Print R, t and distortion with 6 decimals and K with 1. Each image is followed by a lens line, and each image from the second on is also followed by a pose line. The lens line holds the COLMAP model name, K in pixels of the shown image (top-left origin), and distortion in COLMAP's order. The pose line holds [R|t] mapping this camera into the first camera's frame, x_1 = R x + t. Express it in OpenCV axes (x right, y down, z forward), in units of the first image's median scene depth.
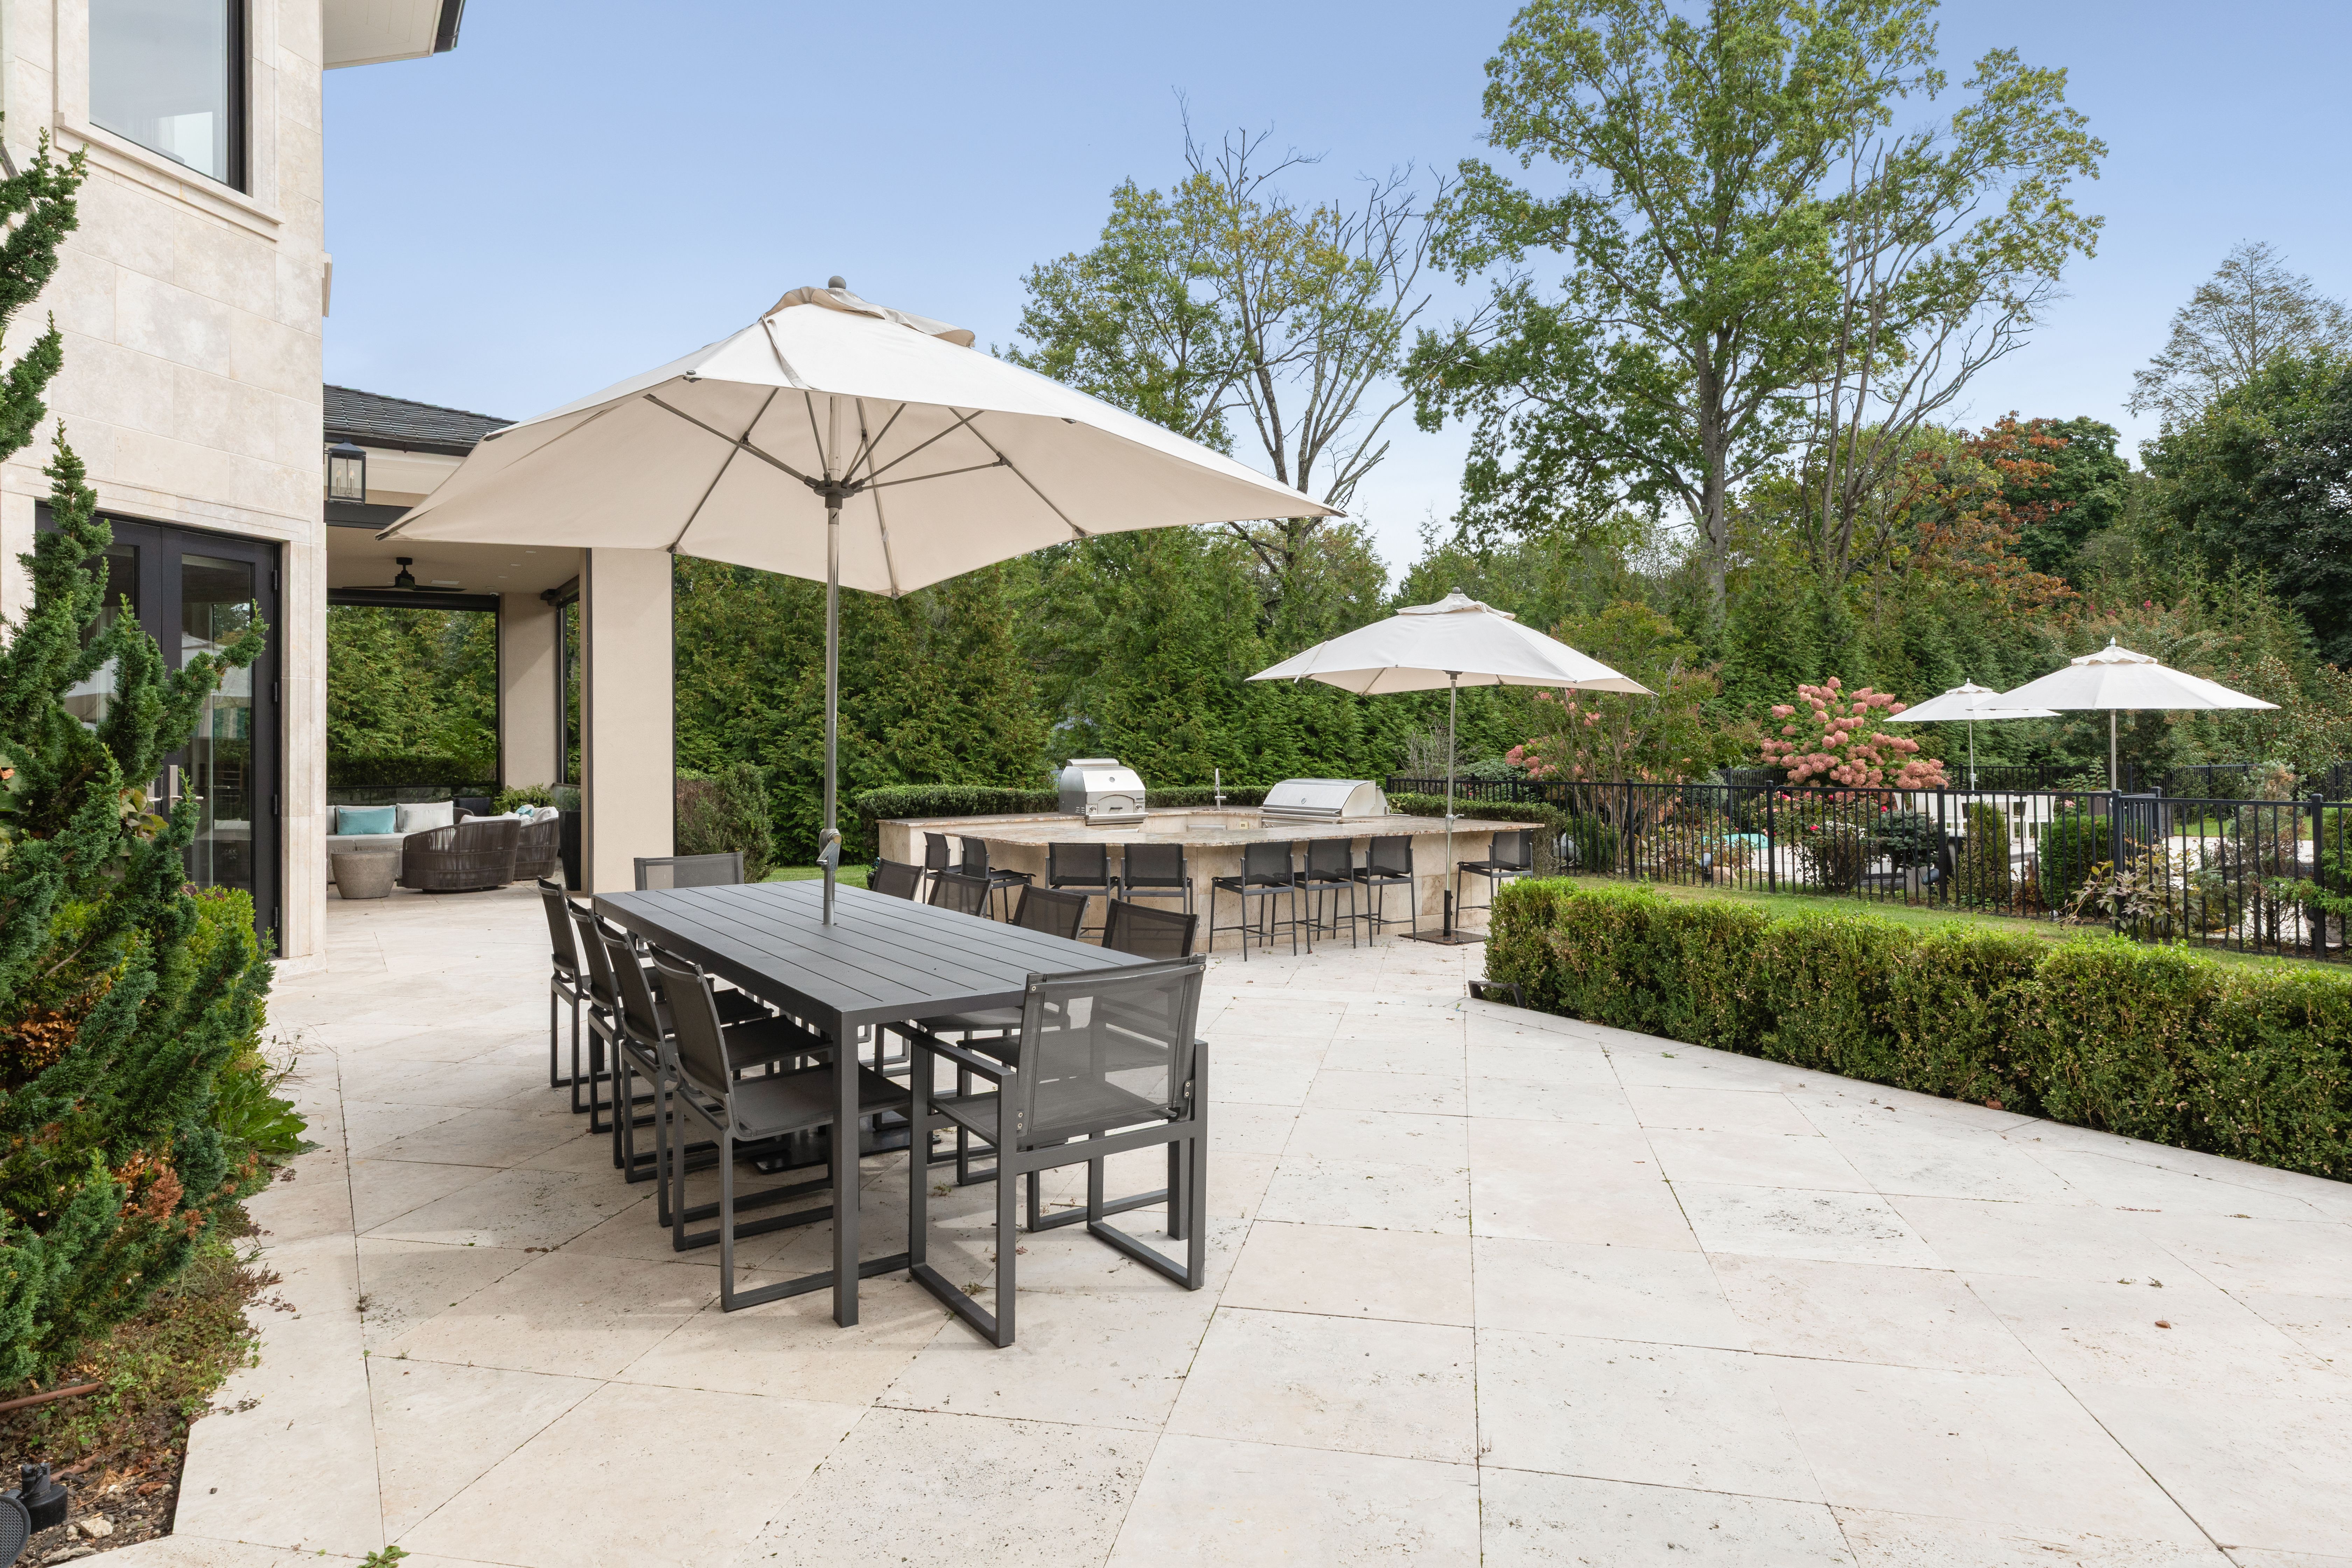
lens RADIAL K [[1339.1, 0, 1222.6], [0, 1339.1, 727.2], [0, 0, 1]] dist [0.002342, 0.000283]
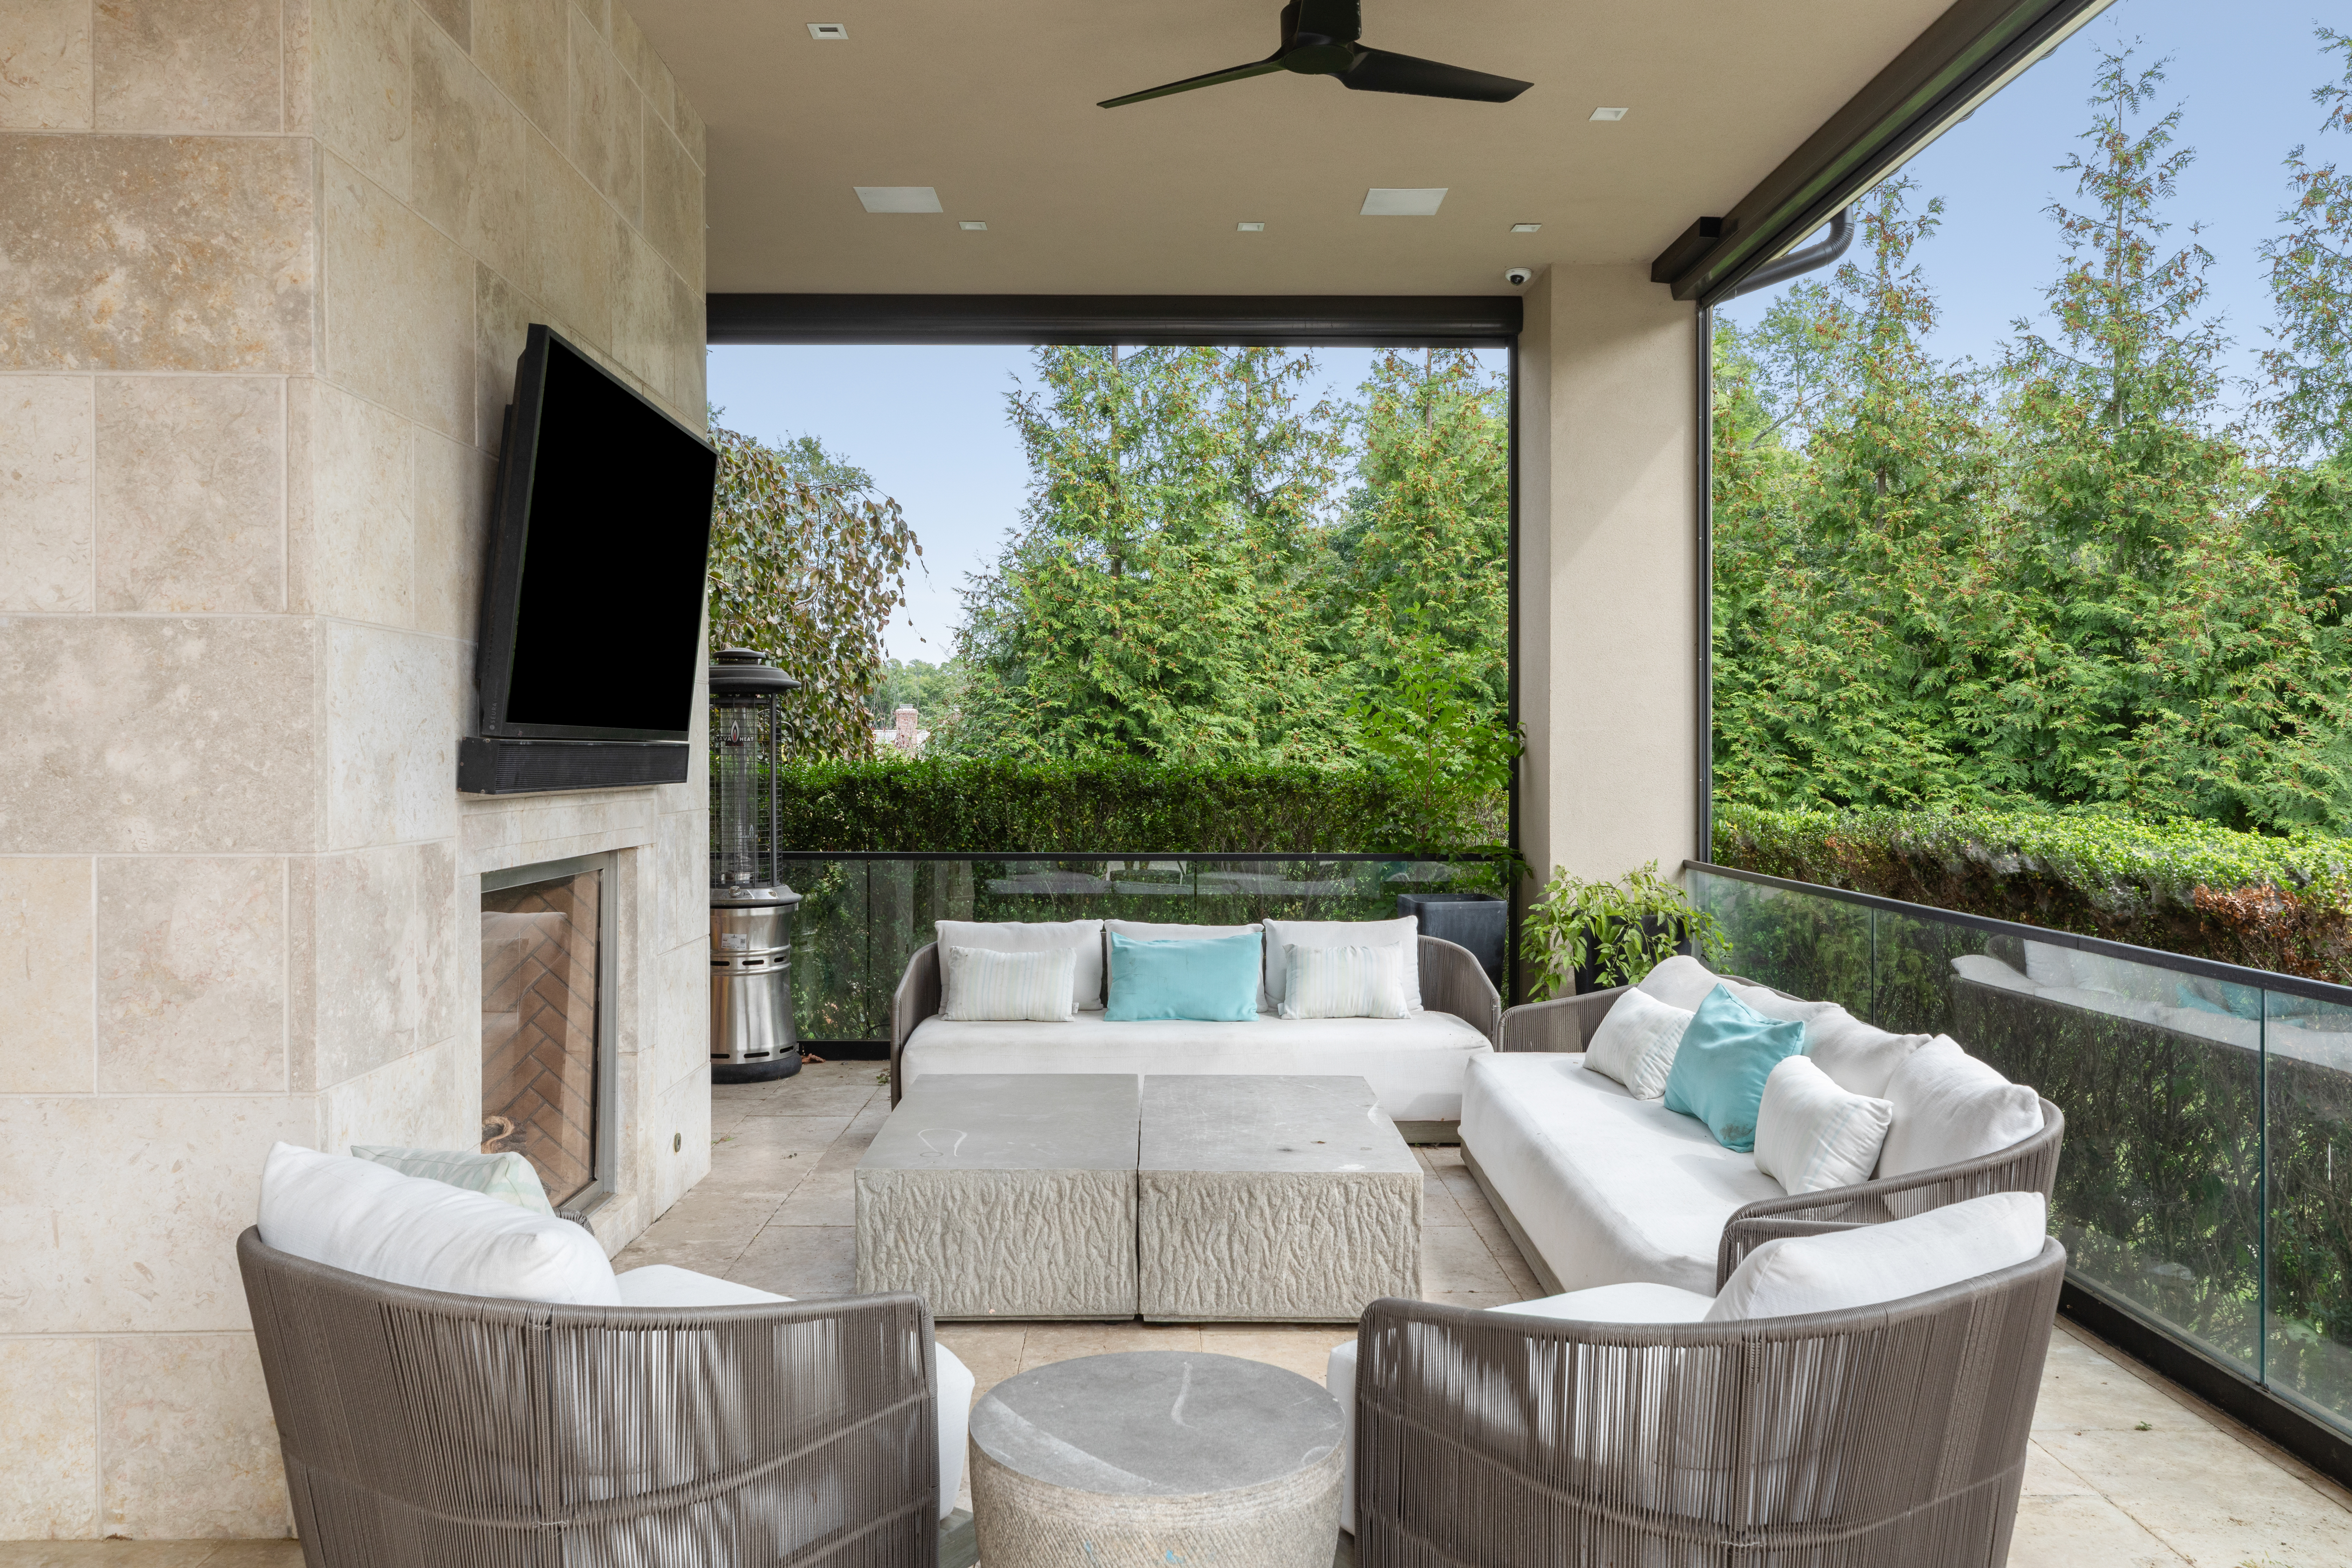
lens RADIAL K [[1763.6, 0, 1175.1], [0, 1763.6, 782.4], [0, 0, 1]] dist [-0.000572, -0.000114]
pose [[0.836420, 0.018665, -0.547771, -0.301700], [-0.001169, 0.999478, 0.032272, 0.007515], [0.548088, -0.026353, 0.836006, 0.475413]]
